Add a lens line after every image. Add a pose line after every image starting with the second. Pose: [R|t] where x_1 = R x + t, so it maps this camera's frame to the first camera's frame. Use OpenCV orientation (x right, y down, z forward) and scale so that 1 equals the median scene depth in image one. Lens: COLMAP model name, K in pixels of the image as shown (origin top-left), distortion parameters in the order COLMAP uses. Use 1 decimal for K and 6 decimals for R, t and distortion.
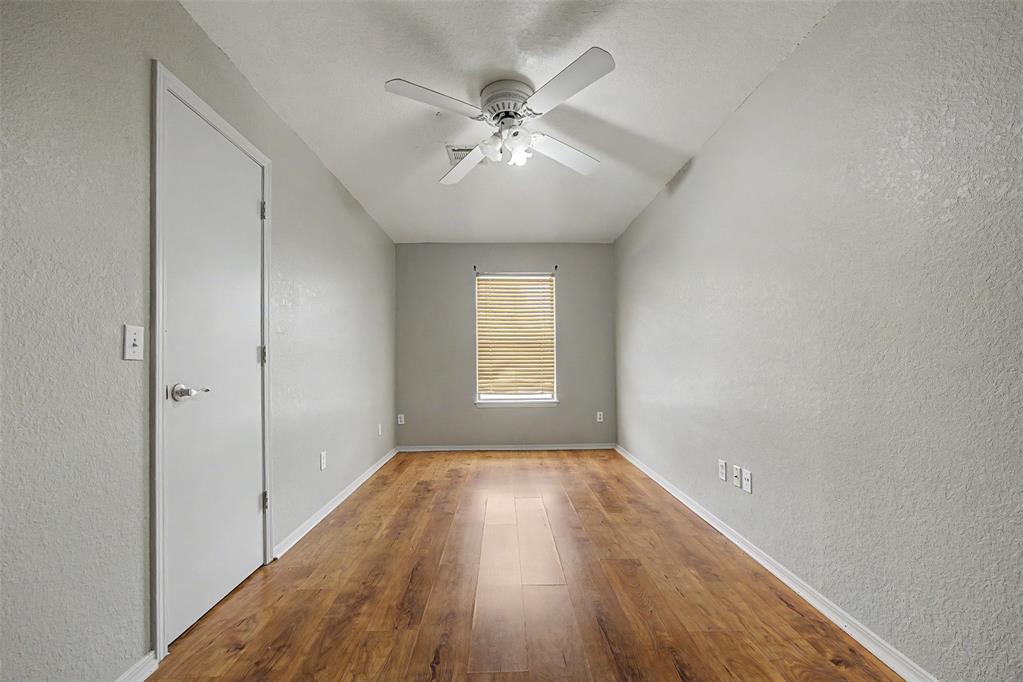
lens RADIAL K [[404.1, 0, 512.1], [0, 404.1, 350.0], [0, 0, 1]] dist [-0.018525, 0.000413]
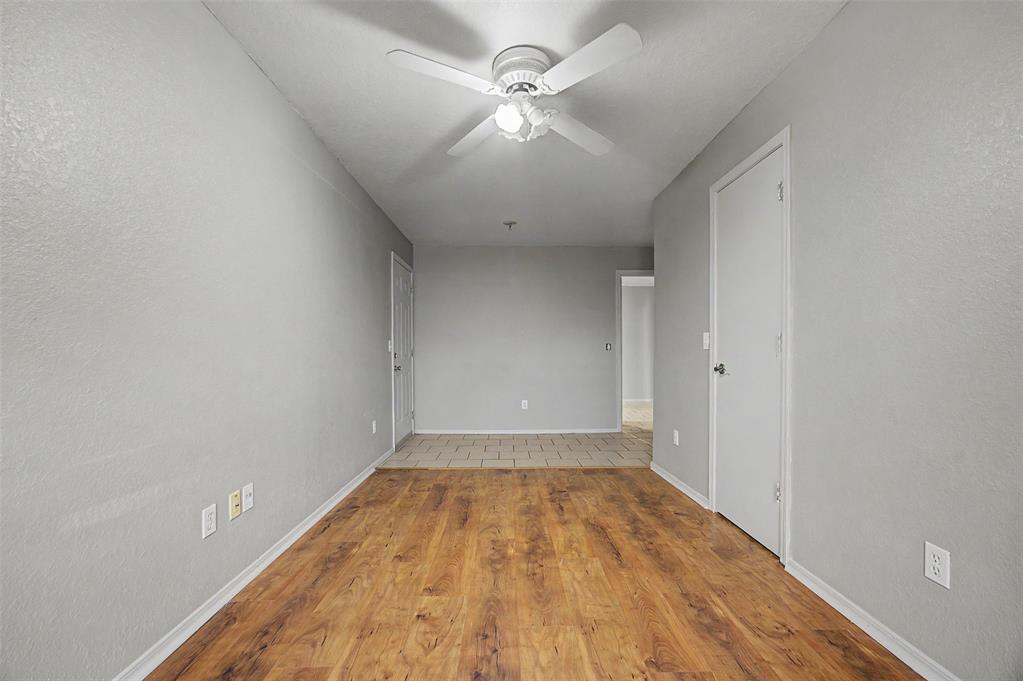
lens RADIAL K [[404.1, 0, 511.6], [0, 404.1, 347.2], [0, 0, 1]] dist [-0.018525, 0.000413]
pose [[-0.999863, 0.014502, 0.007932, 0.015826], [0.014215, 0.999280, -0.035165, 0.053742], [-0.008436, -0.035048, -0.999350, 2.228851]]
